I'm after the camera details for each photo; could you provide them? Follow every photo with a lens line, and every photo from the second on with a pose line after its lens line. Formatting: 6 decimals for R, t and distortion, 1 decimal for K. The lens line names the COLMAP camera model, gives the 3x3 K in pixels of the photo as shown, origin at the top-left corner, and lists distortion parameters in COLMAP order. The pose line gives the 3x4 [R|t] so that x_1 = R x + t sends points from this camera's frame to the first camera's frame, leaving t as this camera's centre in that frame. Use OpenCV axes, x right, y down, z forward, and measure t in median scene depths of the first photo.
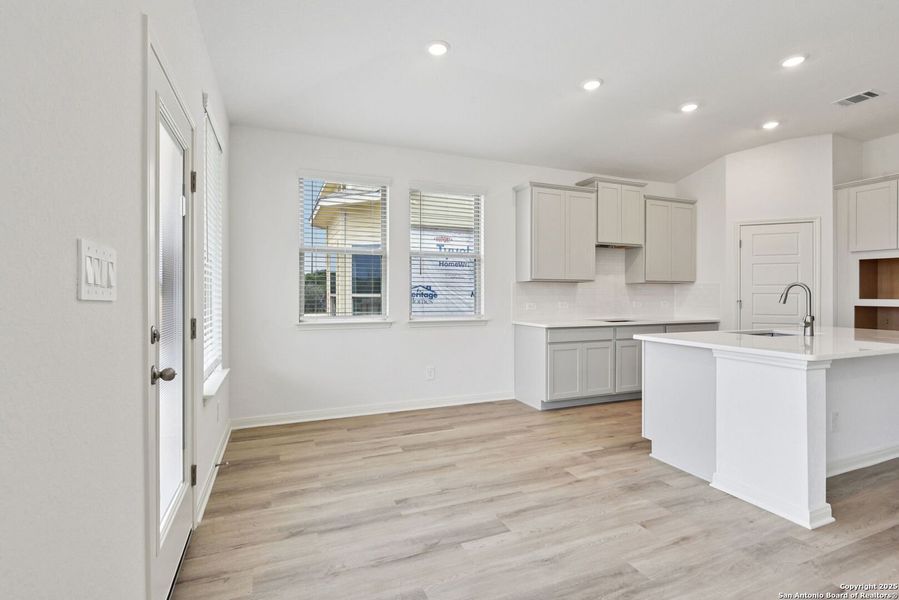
lens RADIAL K [[415.0, 0, 449.7], [0, 415.0, 295.8], [0, 0, 1]] dist [0.002623, -0.004950]
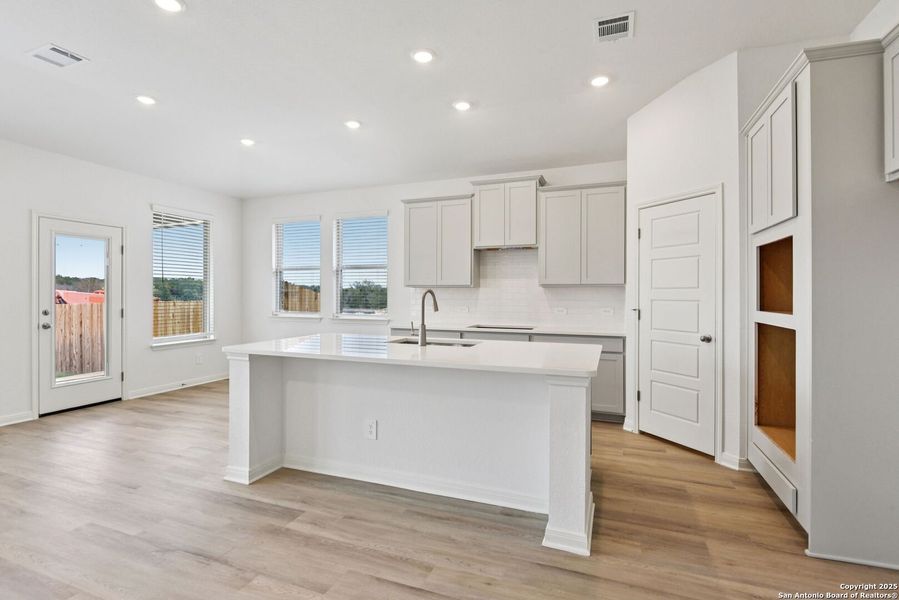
lens RADIAL K [[431.9, 0, 452.0], [0, 431.9, 297.0], [0, 0, 1]] dist [-0.001996, -0.005821]
pose [[0.733460, 0.004966, -0.679714, 1.174539], [-0.006061, 0.999981, 0.000766, -0.011418], [0.679705, 0.003558, 0.733477, 0.242317]]
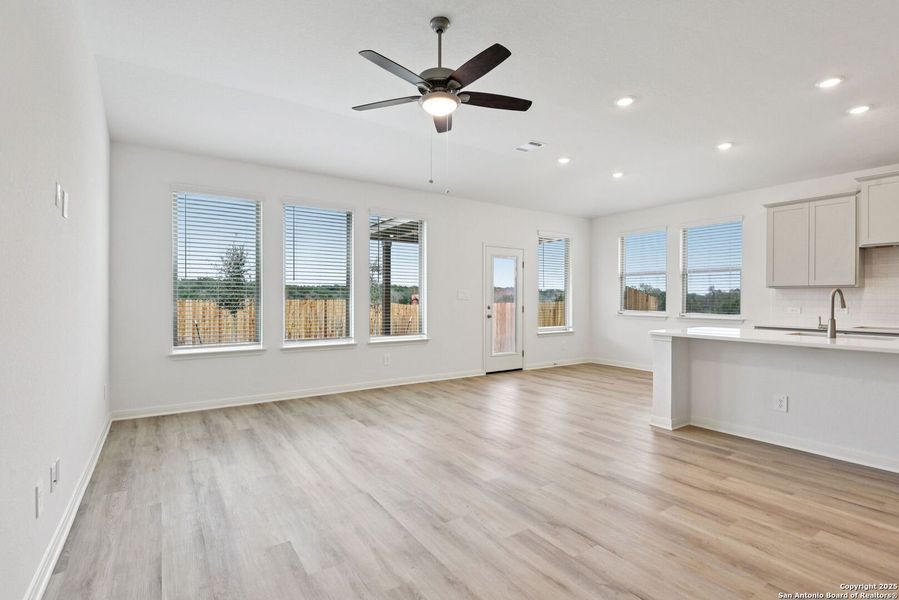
lens RADIAL K [[431.9, 0, 444.5], [0, 431.9, 301.8], [0, 0, 1]] dist [-0.001996, -0.005821]
pose [[0.202954, 0.007419, -0.979160, 1.299760], [-0.008037, 0.999950, 0.005911, 0.003125], [0.979155, 0.006670, 0.203004, -0.153476]]
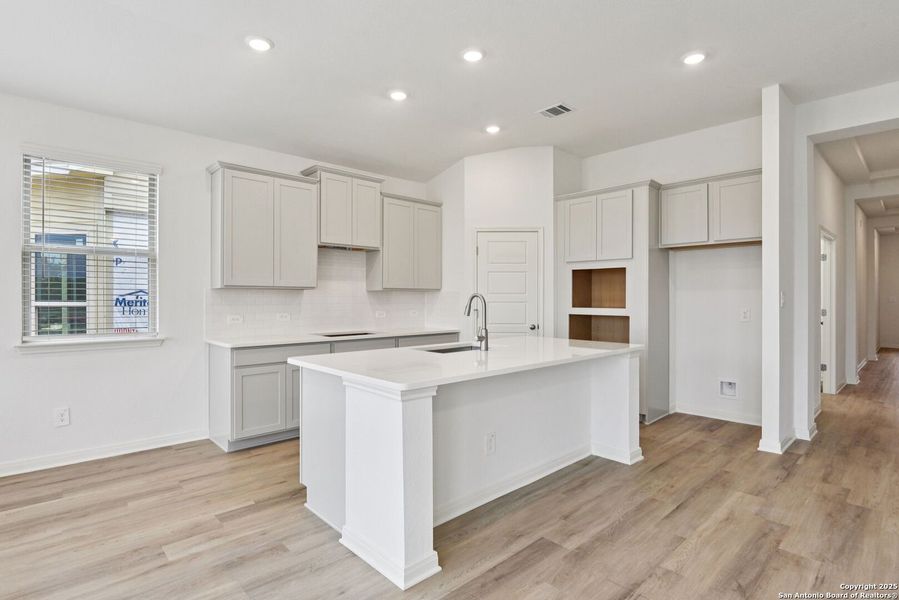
lens RADIAL K [[450.6, 0, 450.0], [0, 450.6, 300.8], [0, 0, 1]] dist [-0.020851, -0.003142]
pose [[0.934003, -0.002532, 0.357257, 0.321175], [0.001891, 0.999996, 0.002142, -0.013600], [-0.357261, -0.001325, 0.934004, 0.058452]]
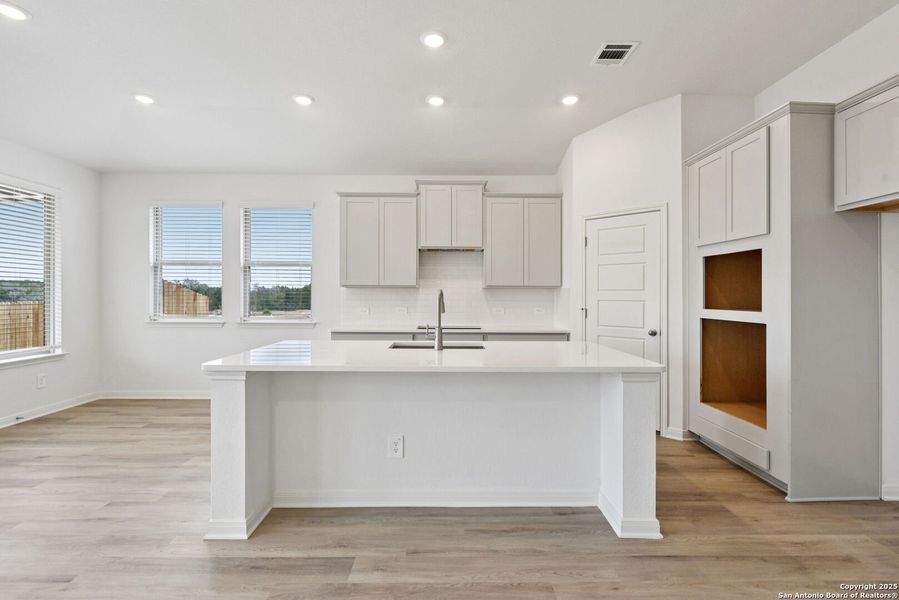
lens RADIAL K [[415.0, 0, 451.4], [0, 415.0, 297.2], [0, 0, 1]] dist [0.002623, -0.004950]
pose [[0.932076, 0.004538, -0.362234, 0.898631], [-0.005455, 0.999984, -0.001510, -0.010921], [0.362221, 0.003384, 0.932086, 0.139894]]
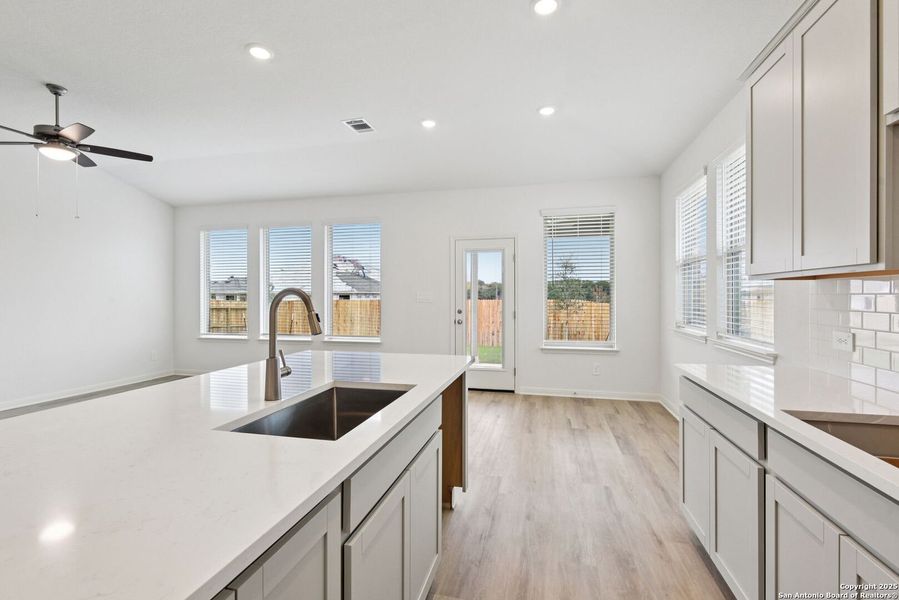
lens RADIAL K [[415.0, 0, 444.7], [0, 415.0, 299.9], [0, 0, 1]] dist [0.002623, -0.004950]
pose [[-0.596929, 0.003389, -0.802287, 0.845442], [-0.005058, 0.999955, 0.007988, -0.014881], [0.802278, 0.008826, -0.596885, 1.084209]]
